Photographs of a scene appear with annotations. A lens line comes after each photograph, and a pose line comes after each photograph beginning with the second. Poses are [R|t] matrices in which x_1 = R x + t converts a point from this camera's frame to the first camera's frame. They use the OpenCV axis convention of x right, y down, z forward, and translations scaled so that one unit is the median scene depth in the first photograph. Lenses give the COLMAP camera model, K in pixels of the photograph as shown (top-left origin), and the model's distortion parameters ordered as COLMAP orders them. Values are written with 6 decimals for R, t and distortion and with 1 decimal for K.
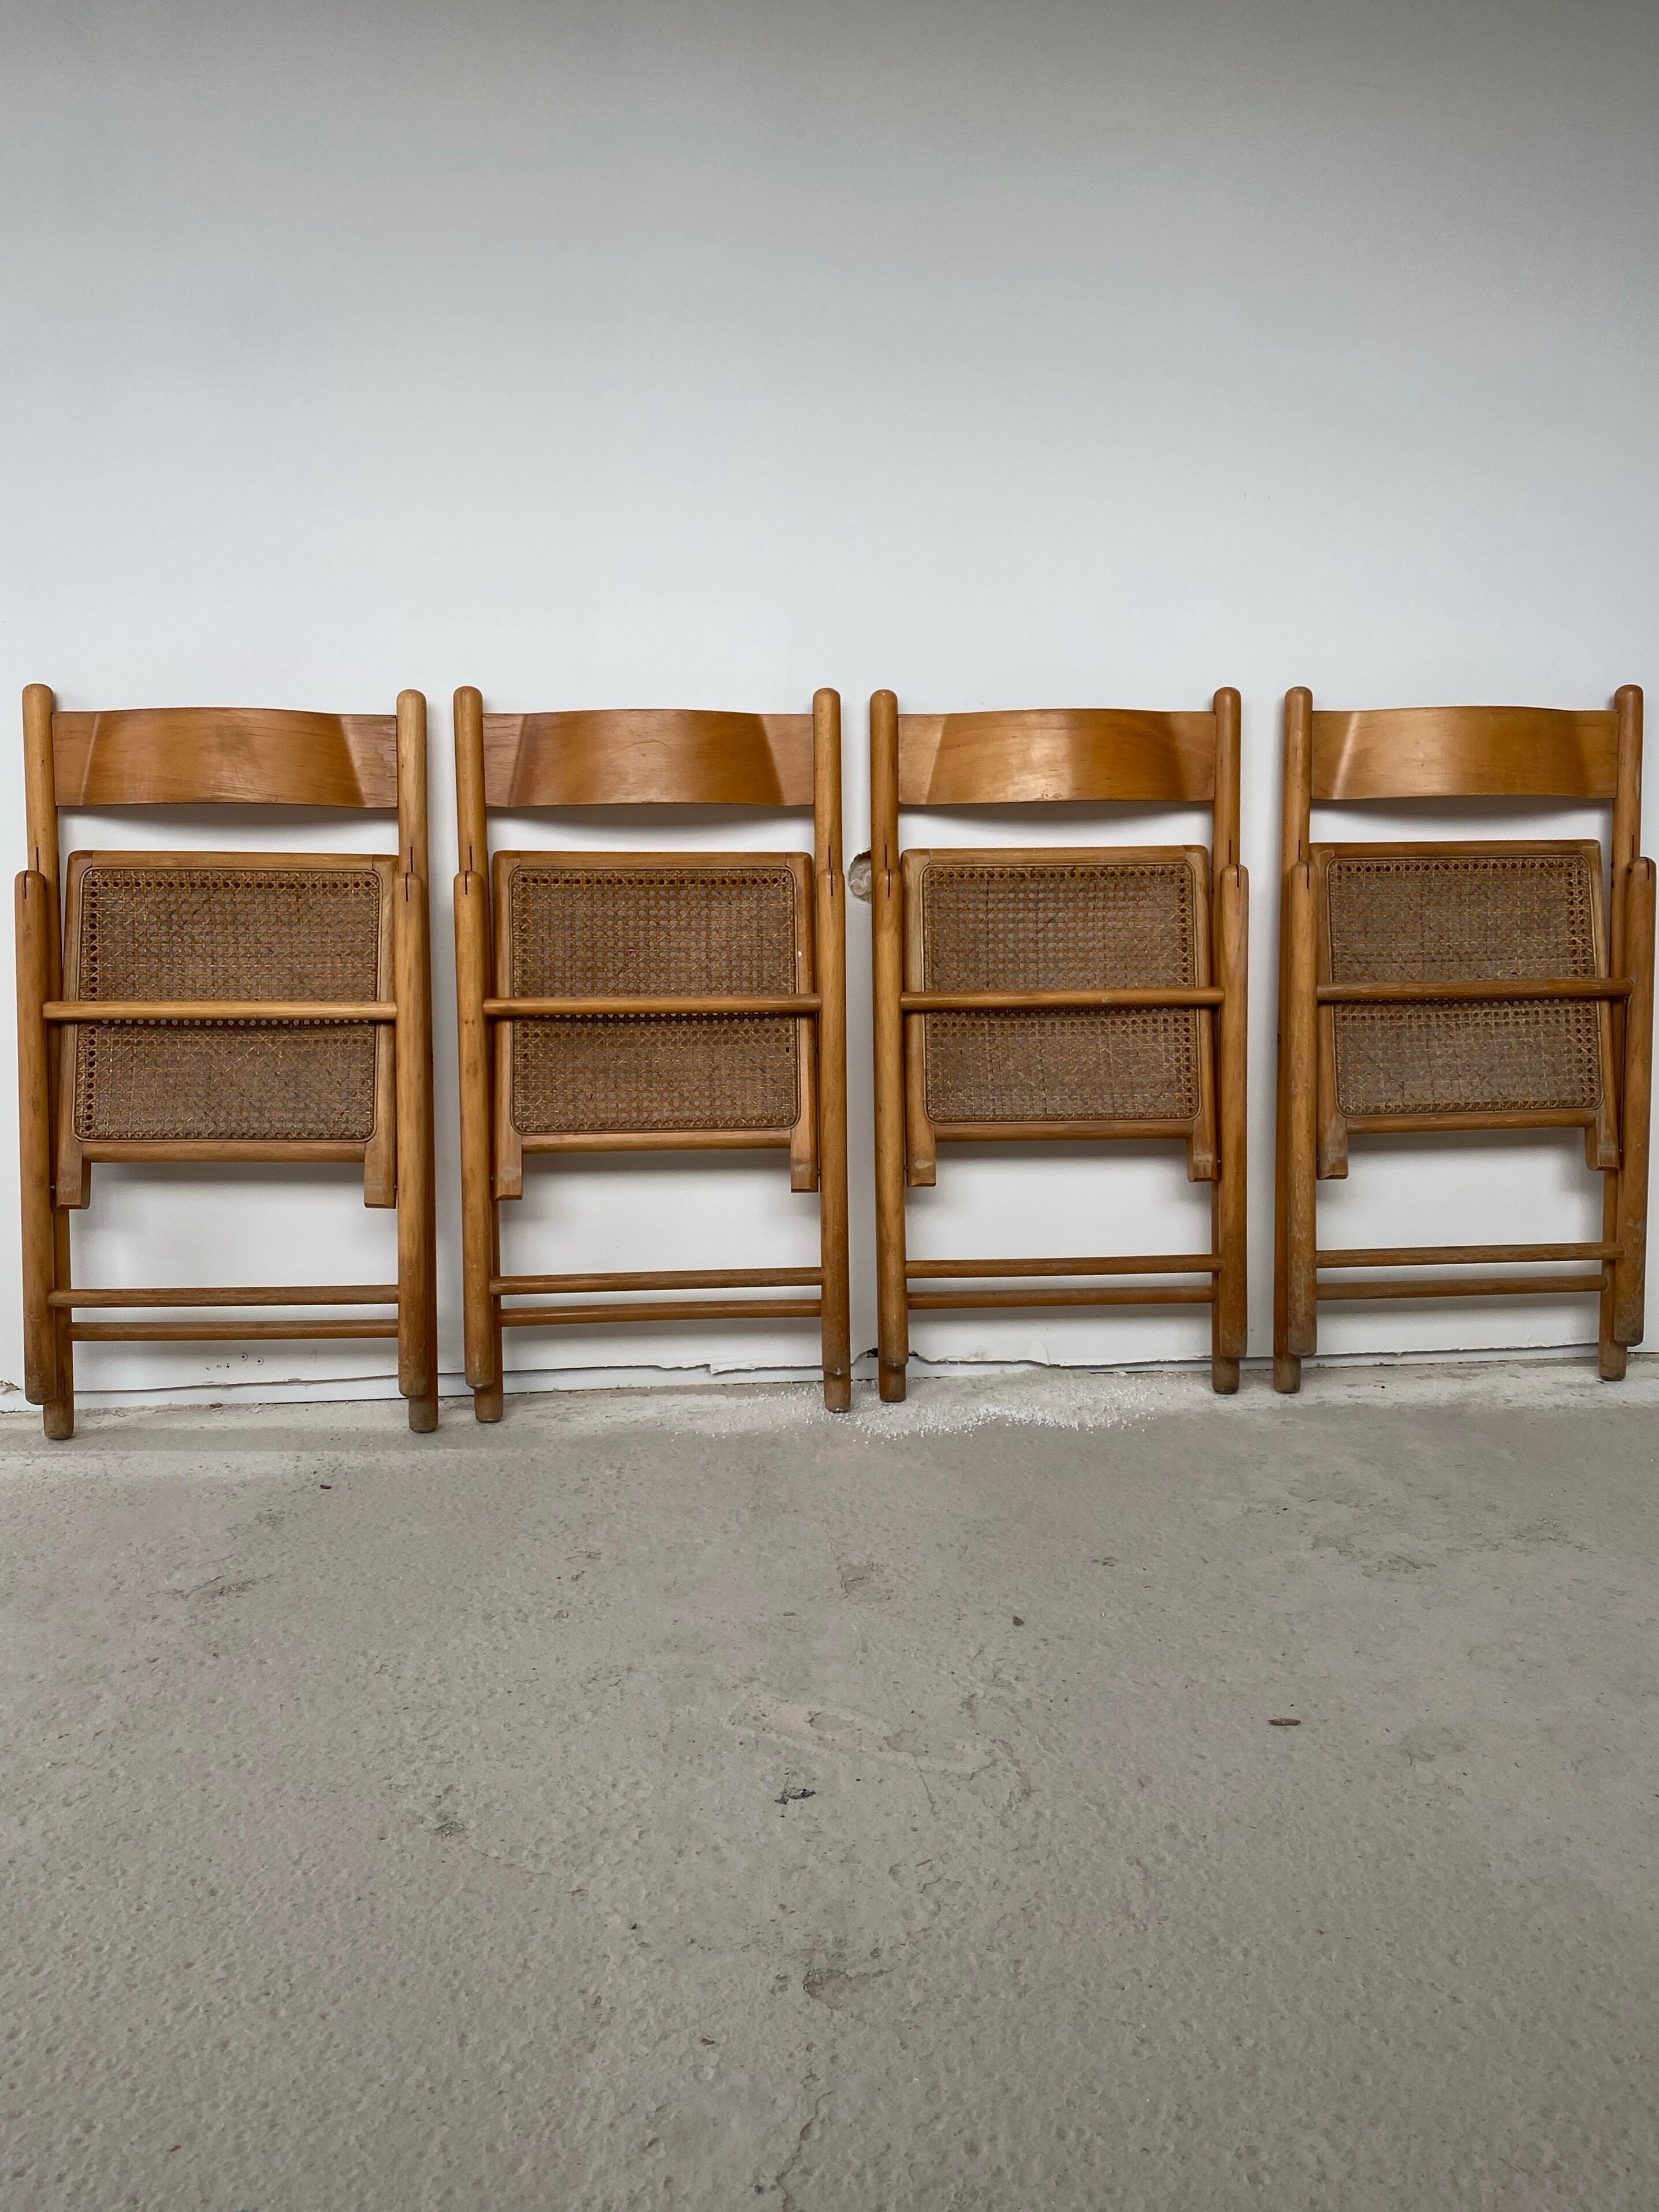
lens RADIAL K [[1729.9, 0, 844.5], [0, 1729.9, 1101.7], [0, 0, 1]] dist [0.003502, 0.010376]
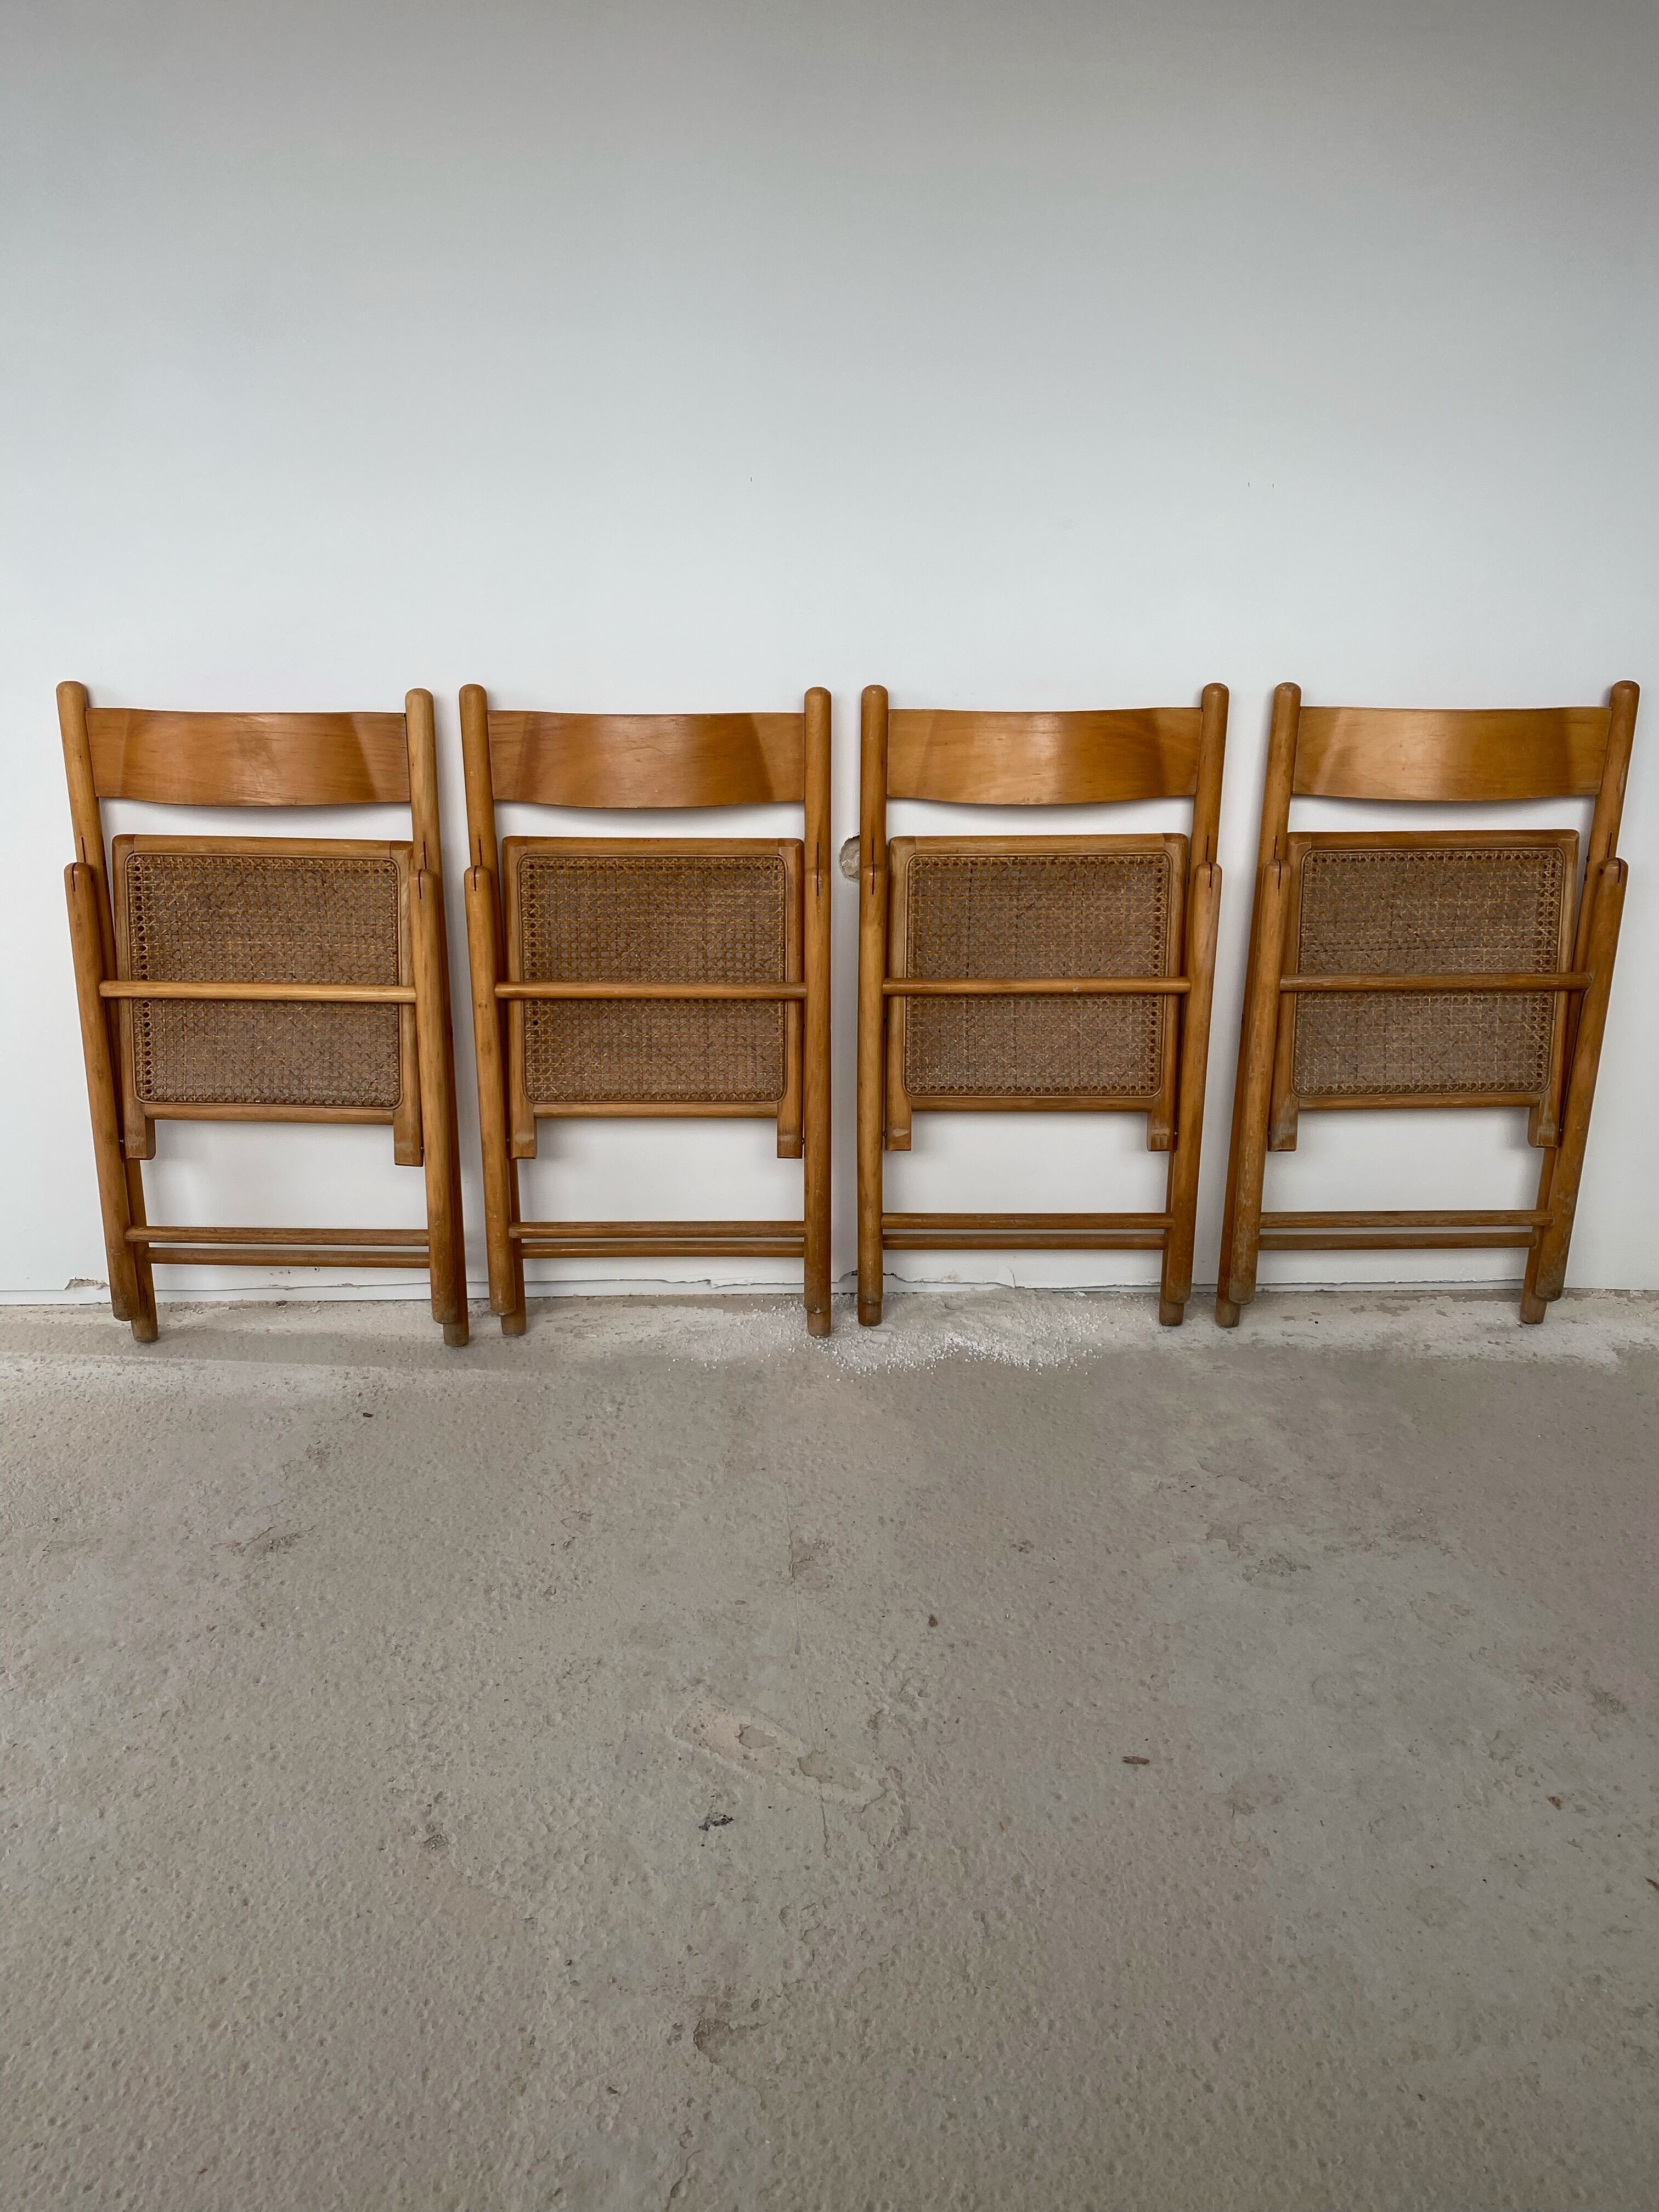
lens RADIAL K [[1636.9, 0, 834.6], [0, 1636.9, 1102.8], [0, 0, 1]] dist [0.008475, 0.002426]
pose [[0.997729, 0.036043, -0.056894, 0.110736], [-0.021712, 0.971783, 0.234874, -0.395984], [0.063754, -0.233105, 0.970359, -0.001441]]
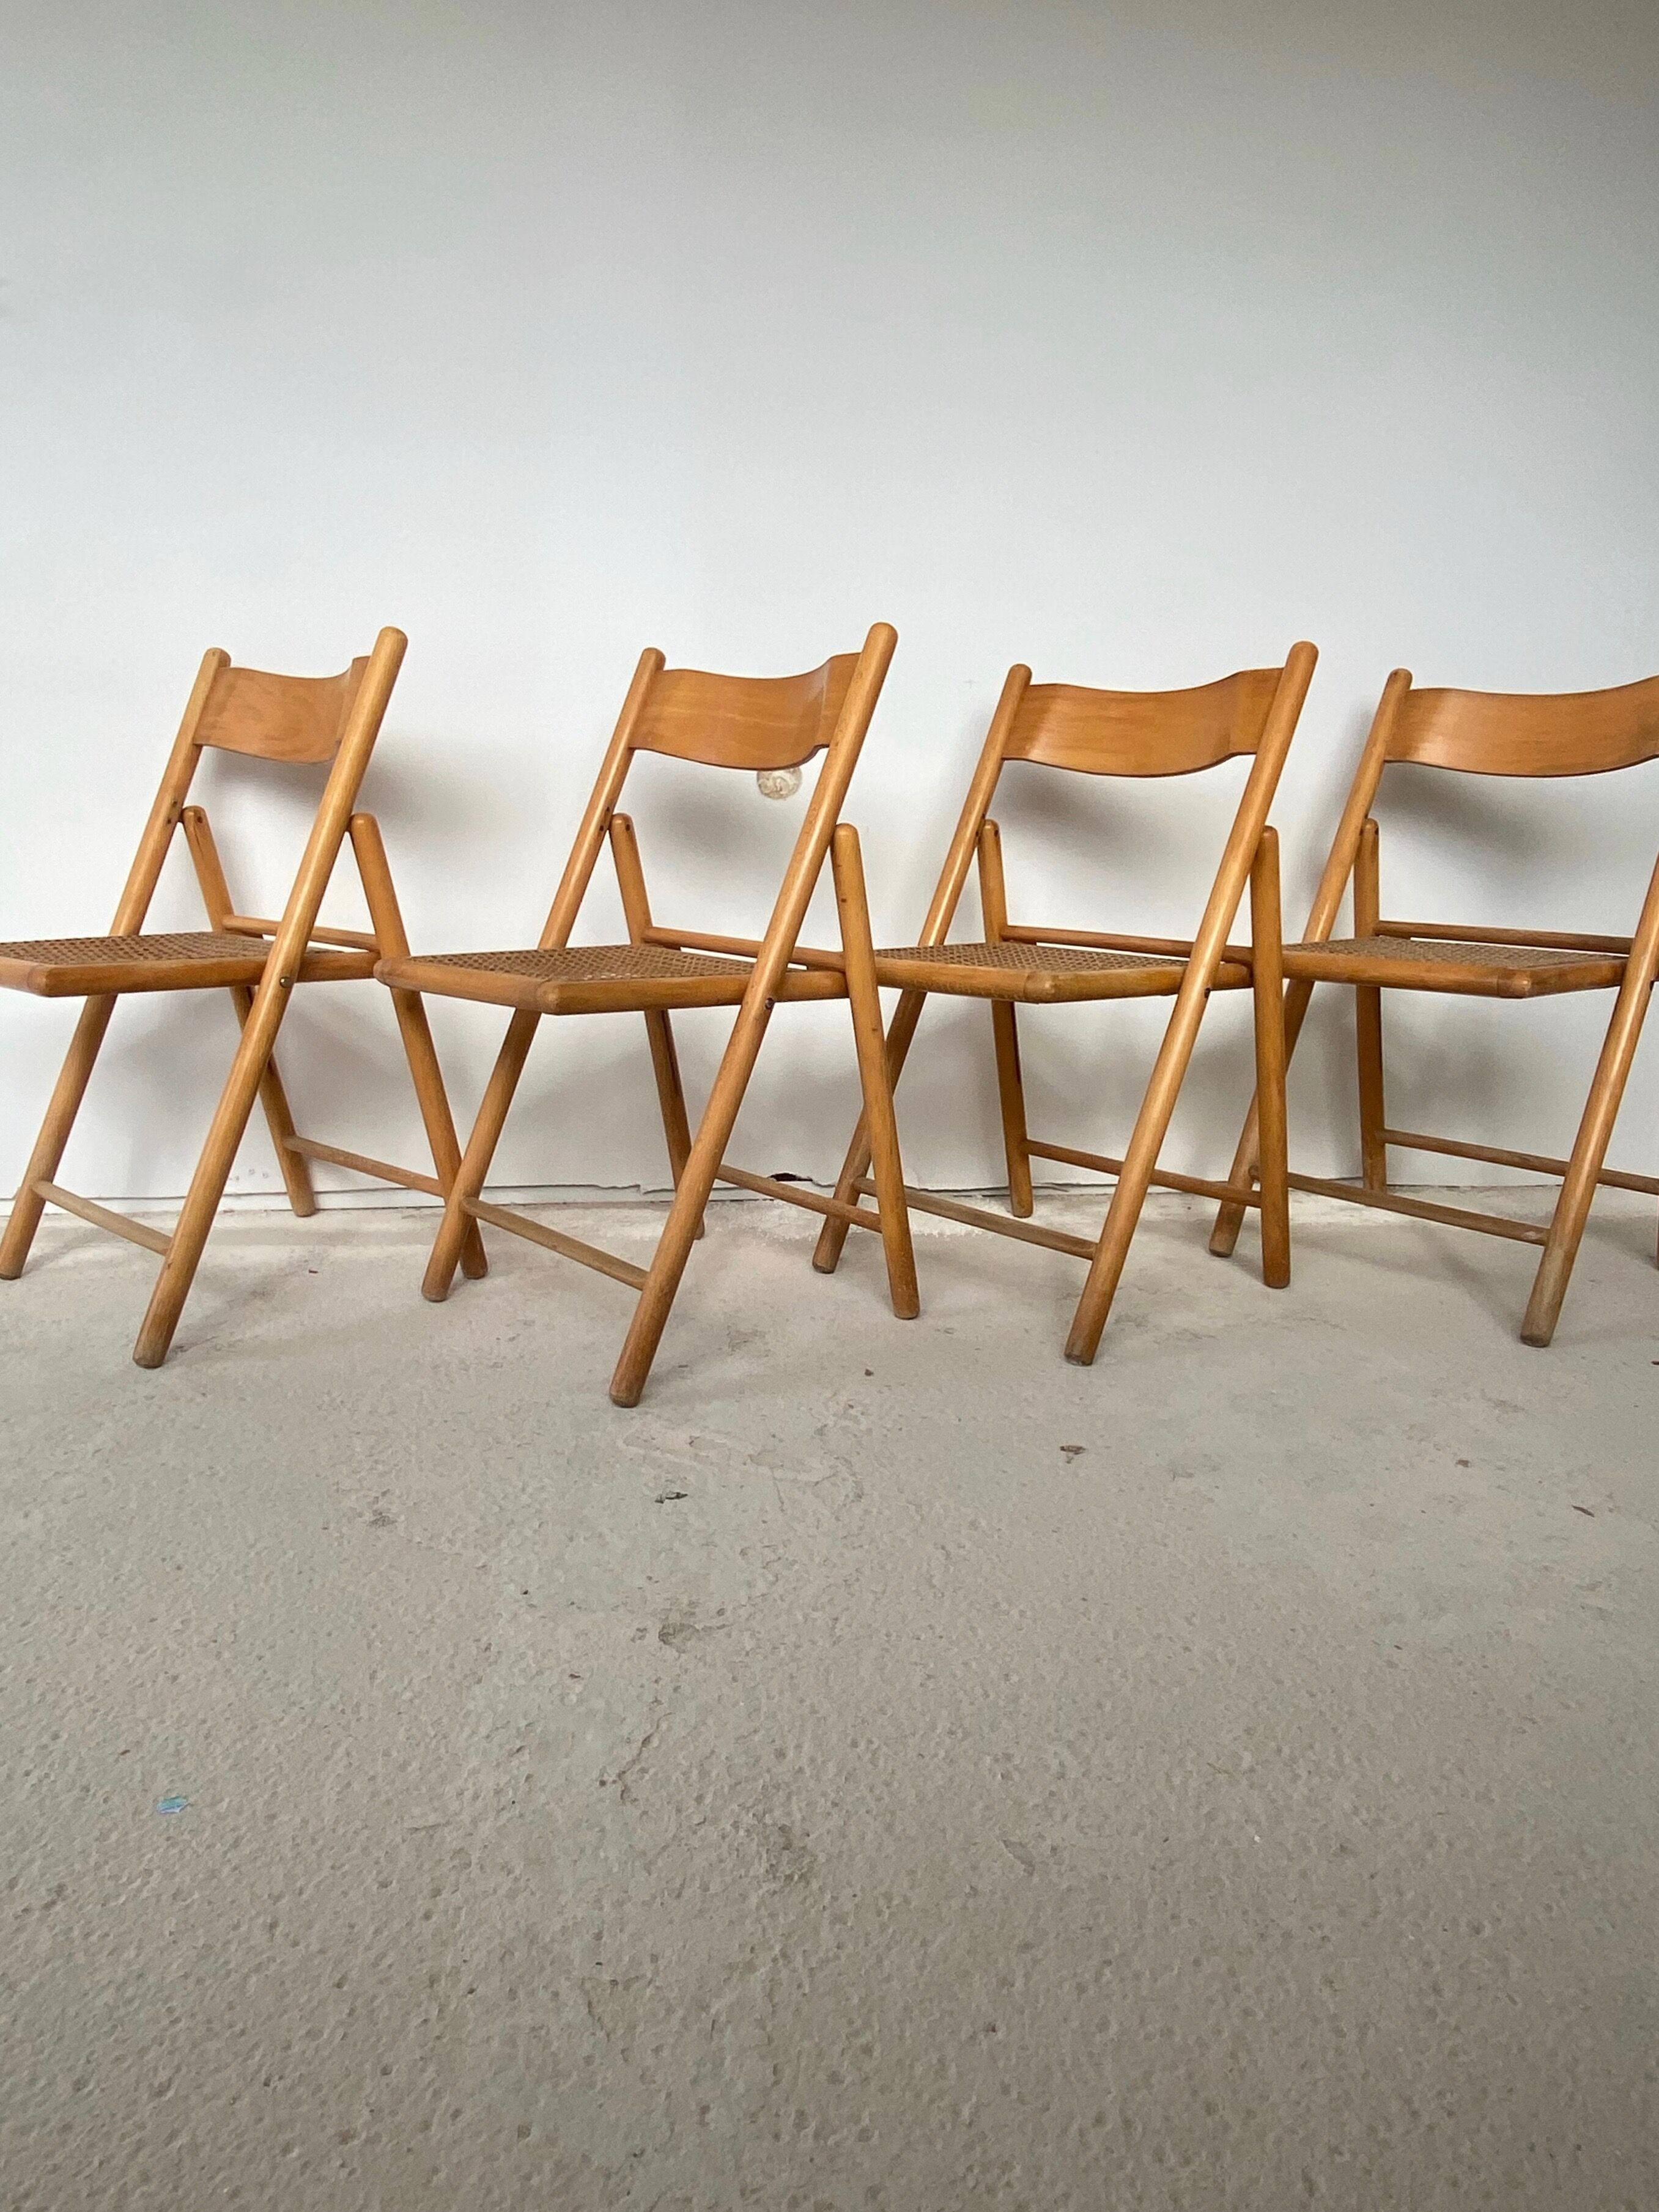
lens RADIAL K [[1400.4, 0, 821.6], [0, 1400.4, 1107.9], [0, 0, 1]] dist [0.085594, -0.099176]
pose [[0.999811, 0.012209, 0.015143, 0.064709], [-0.013128, 0.997980, 0.062151, 0.066446], [-0.014354, -0.062338, 0.997952, 0.019879]]
